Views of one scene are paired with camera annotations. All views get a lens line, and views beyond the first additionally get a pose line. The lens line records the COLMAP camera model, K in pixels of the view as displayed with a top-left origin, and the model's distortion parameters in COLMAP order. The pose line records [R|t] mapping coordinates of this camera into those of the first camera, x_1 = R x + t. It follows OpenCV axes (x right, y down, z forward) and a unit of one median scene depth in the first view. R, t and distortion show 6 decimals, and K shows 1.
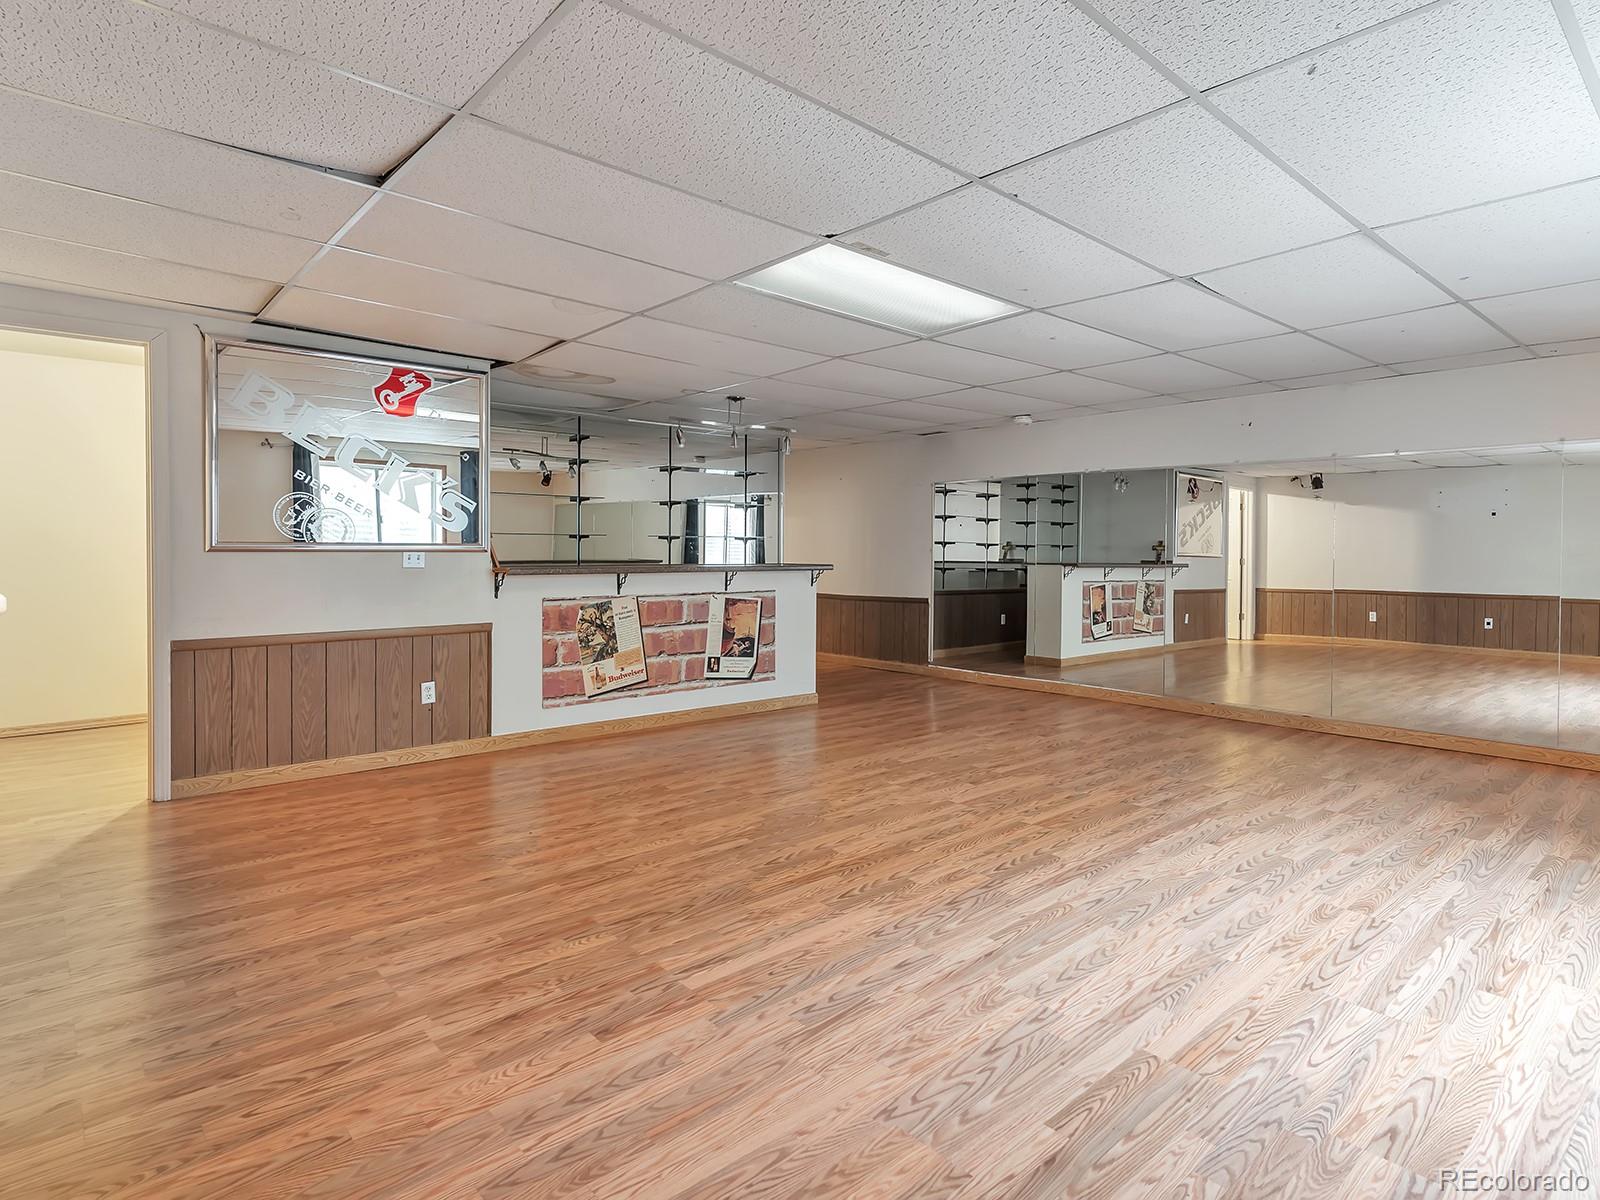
lens RADIAL K [[875.0, 0, 802.2], [0, 875.0, 574.2], [0, 0, 1]] dist [0.005113, -0.000765]
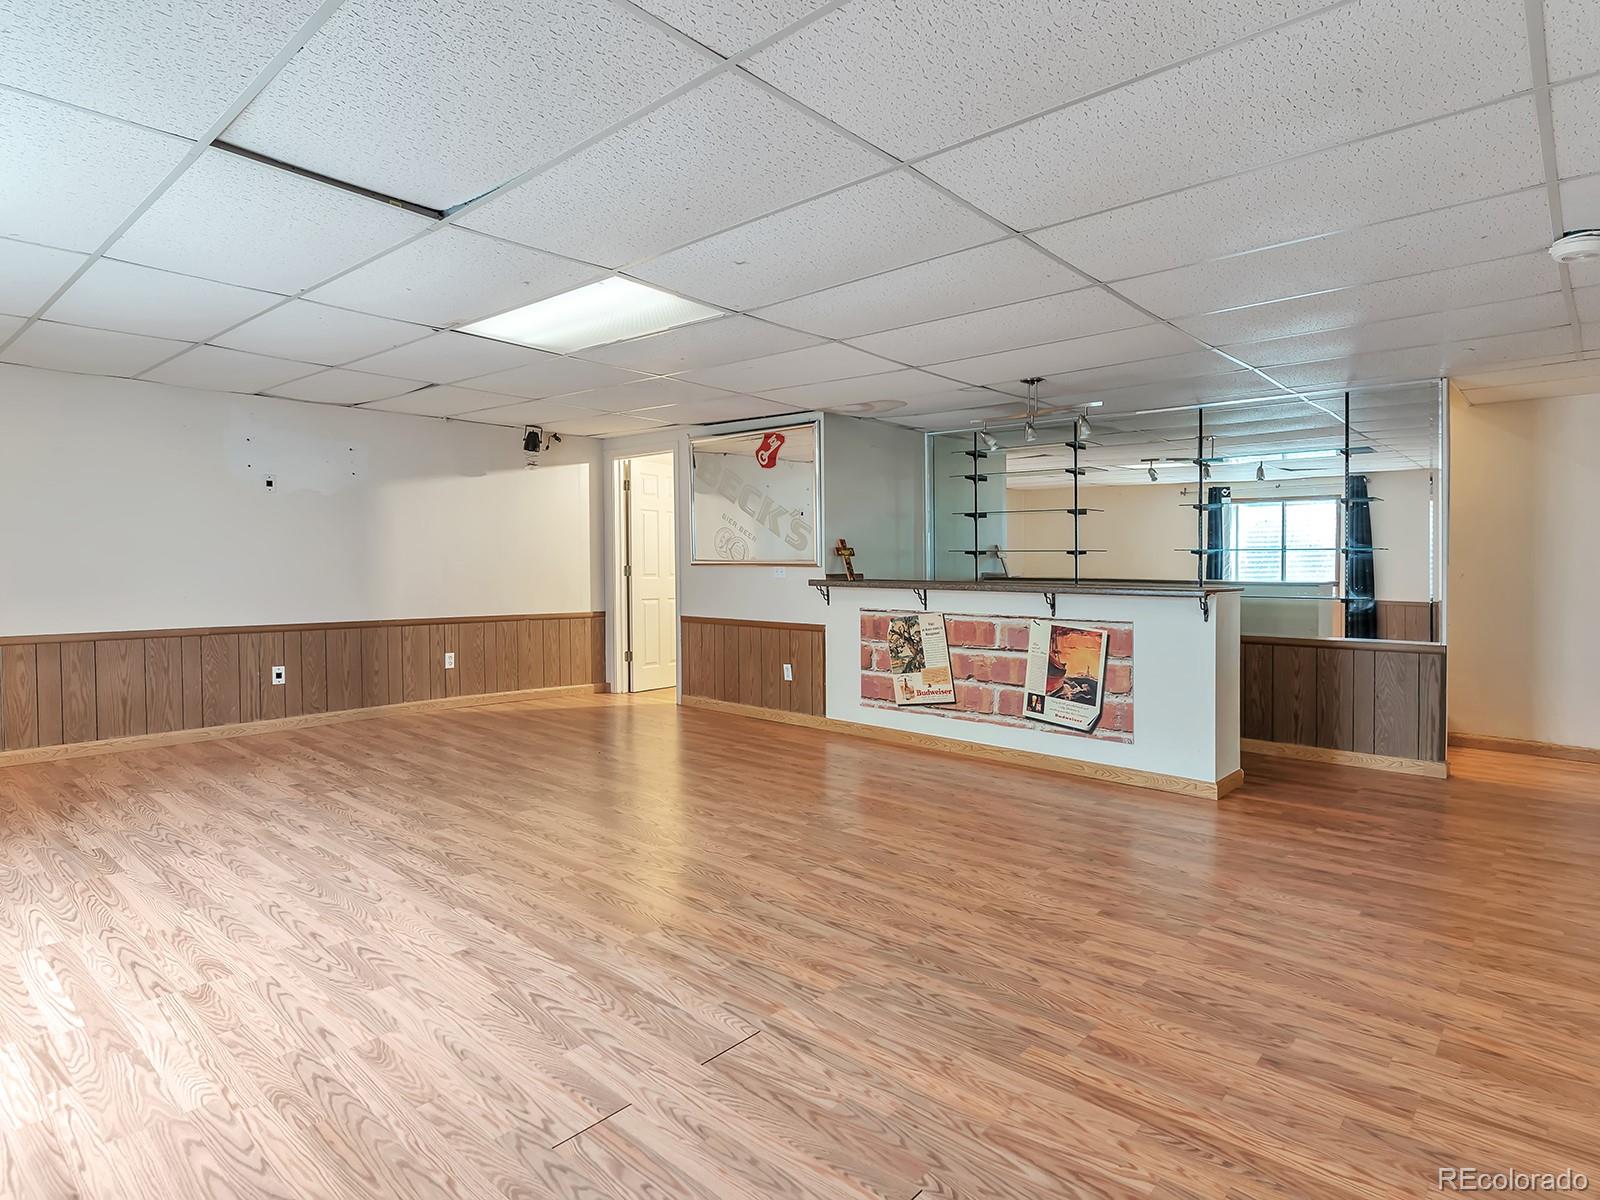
lens RADIAL K [[875.0, 0, 802.2], [0, 875.0, 574.2], [0, 0, 1]] dist [0.005113, -0.000765]
pose [[0.114785, 0.008281, -0.993356, 0.789884], [-0.034269, 0.999403, 0.004371, -0.018338], [0.992799, 0.033540, 0.115000, 0.756300]]
